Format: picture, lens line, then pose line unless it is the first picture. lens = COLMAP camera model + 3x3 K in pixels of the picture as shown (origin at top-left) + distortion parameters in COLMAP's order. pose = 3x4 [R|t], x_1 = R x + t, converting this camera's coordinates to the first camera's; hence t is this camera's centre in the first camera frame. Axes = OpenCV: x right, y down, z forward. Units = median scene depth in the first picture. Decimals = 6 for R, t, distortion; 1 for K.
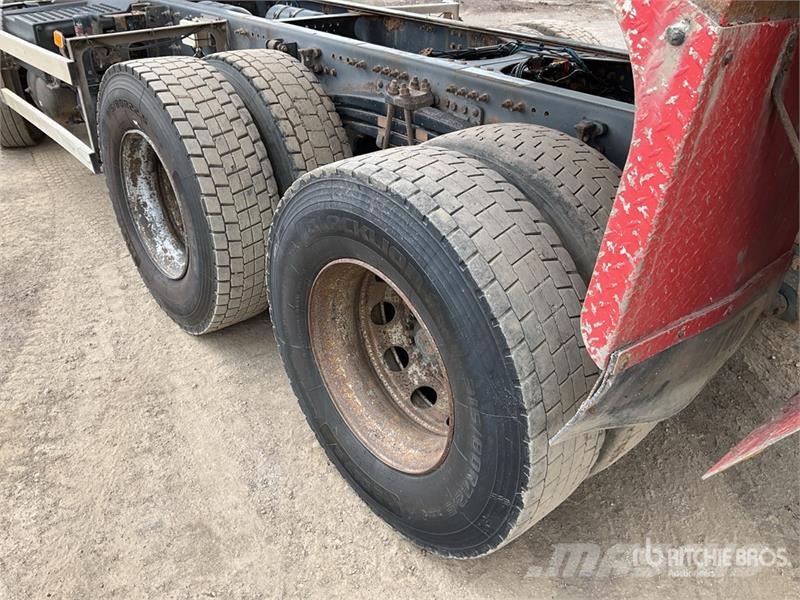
lens RADIAL K [[640.7, 0, 395.2], [0, 640.7, 296.0], [0, 0, 1]] dist [0.060831, -0.115047]
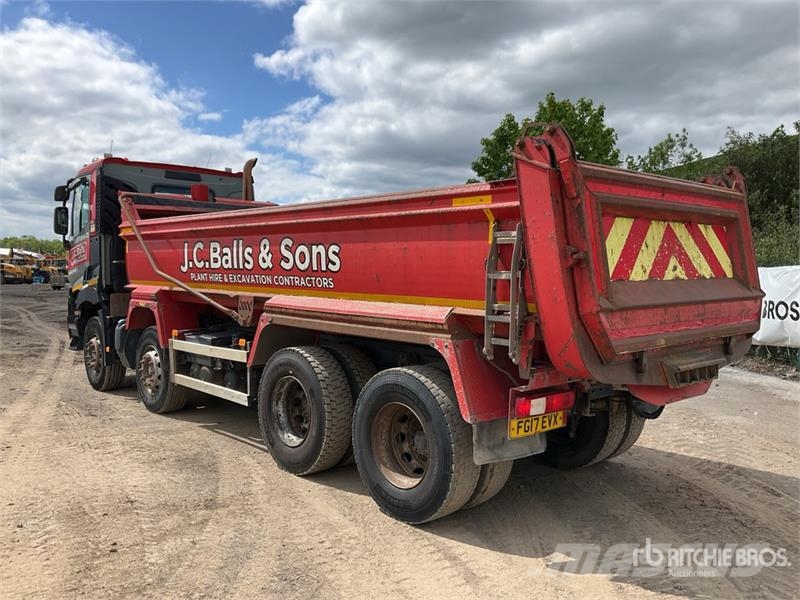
lens RADIAL K [[644.6, 0, 400.0], [0, 644.6, 300.0], [0, 0, 1]] dist [0.040033, -0.074139]
pose [[0.999332, -0.009316, 0.035350, -0.057799], [0.024759, 0.883925, -0.466972, 0.401928], [-0.026896, 0.467535, 0.883565, -0.800608]]
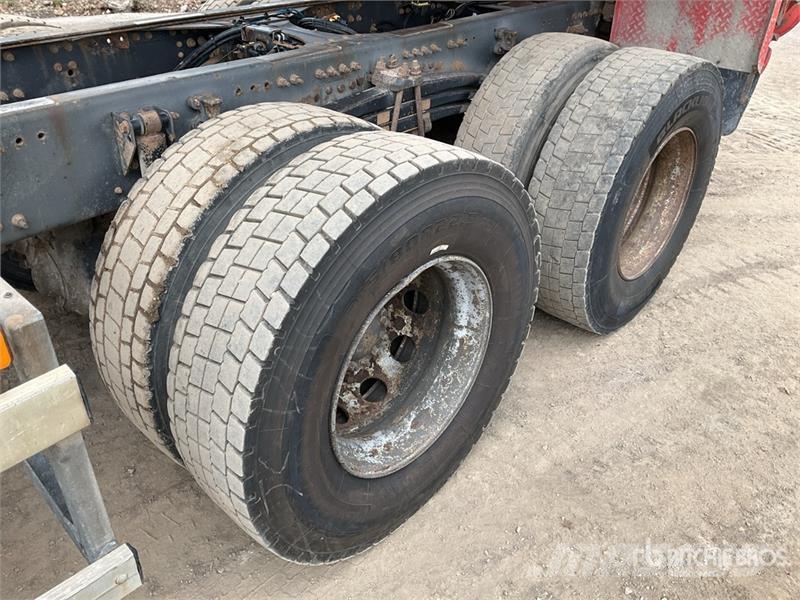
lens RADIAL K [[640.7, 0, 395.2], [0, 640.7, 296.0], [0, 0, 1]] dist [0.060831, -0.115047]
pose [[-0.097166, -0.558092, 0.824070, -0.600085], [0.485084, 0.696431, 0.528846, -0.375757], [-0.869053, 0.451129, 0.203052, 0.609580]]
